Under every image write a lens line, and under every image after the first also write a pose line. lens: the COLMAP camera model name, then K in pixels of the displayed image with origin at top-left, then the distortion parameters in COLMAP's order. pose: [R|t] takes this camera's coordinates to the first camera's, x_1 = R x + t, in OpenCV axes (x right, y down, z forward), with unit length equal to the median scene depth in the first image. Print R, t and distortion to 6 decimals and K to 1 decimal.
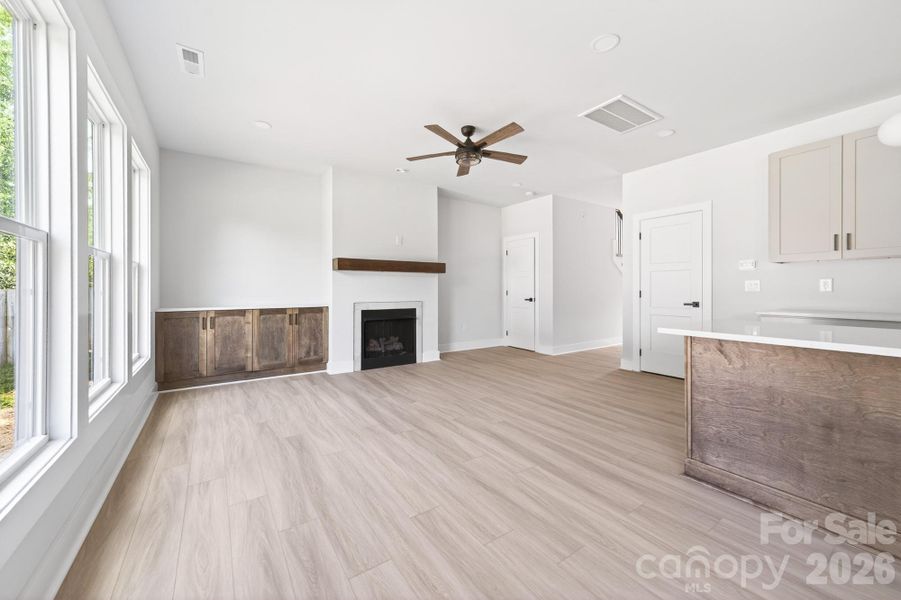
lens RADIAL K [[348.6, 0, 449.4], [0, 348.6, 291.4], [0, 0, 1]] dist [0.011224, -0.000170]
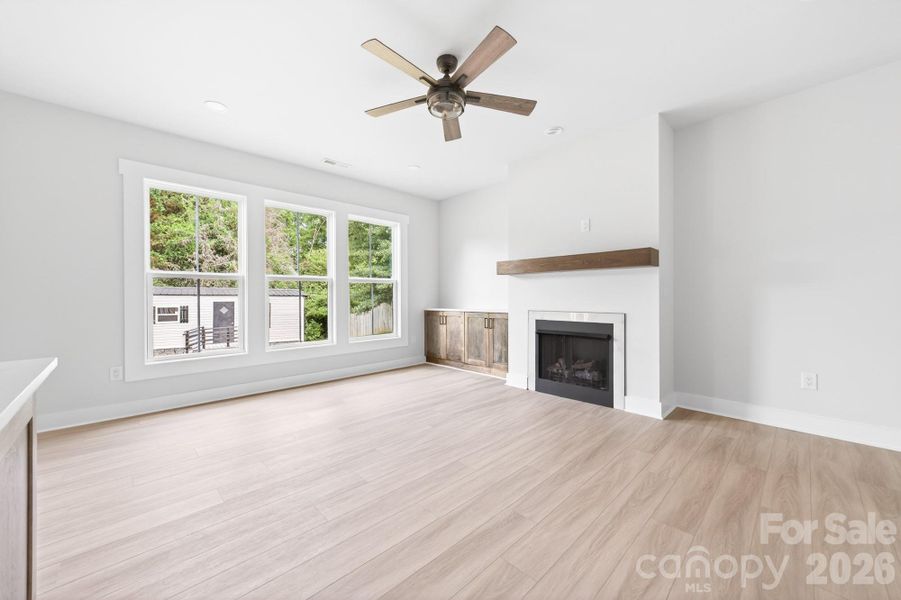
lens RADIAL K [[348.6, 0, 449.9], [0, 348.6, 301.0], [0, 0, 1]] dist [0.011224, -0.000170]
pose [[0.171802, 0.012194, -0.985056, 0.548171], [-0.002631, 0.999925, 0.011920, -0.000689], [0.985128, 0.000544, 0.171822, 0.659612]]
